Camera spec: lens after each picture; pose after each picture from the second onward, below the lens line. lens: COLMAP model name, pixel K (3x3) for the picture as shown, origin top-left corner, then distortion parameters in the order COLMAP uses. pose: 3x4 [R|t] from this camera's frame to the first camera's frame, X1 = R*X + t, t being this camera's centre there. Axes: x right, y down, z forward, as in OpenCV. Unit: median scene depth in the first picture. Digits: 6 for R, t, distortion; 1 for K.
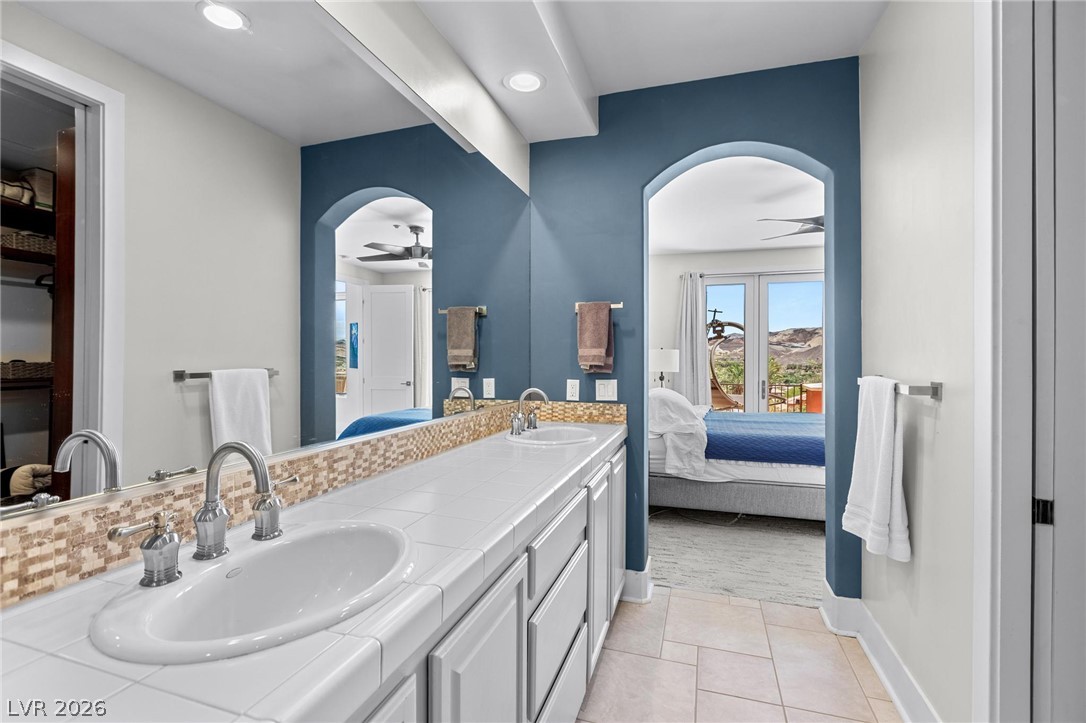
lens RADIAL K [[498.3, 0, 536.0], [0, 498.3, 354.3], [0, 0, 1]] dist [-0.010910, 0.003969]
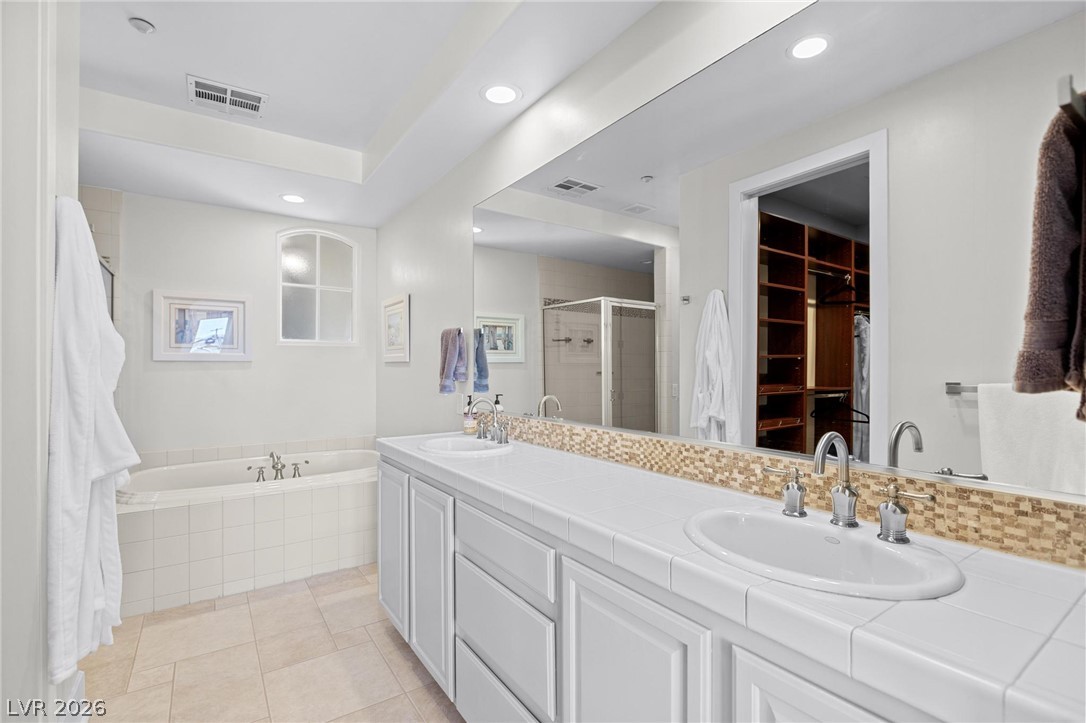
lens RADIAL K [[498.3, 0, 539.4], [0, 498.3, 366.5], [0, 0, 1]] dist [-0.010910, 0.003969]
pose [[-0.610556, -0.007700, -0.791935, 0.729460], [0.004051, 0.999909, -0.012845, 0.019074], [0.791962, -0.011051, -0.610470, 1.525725]]
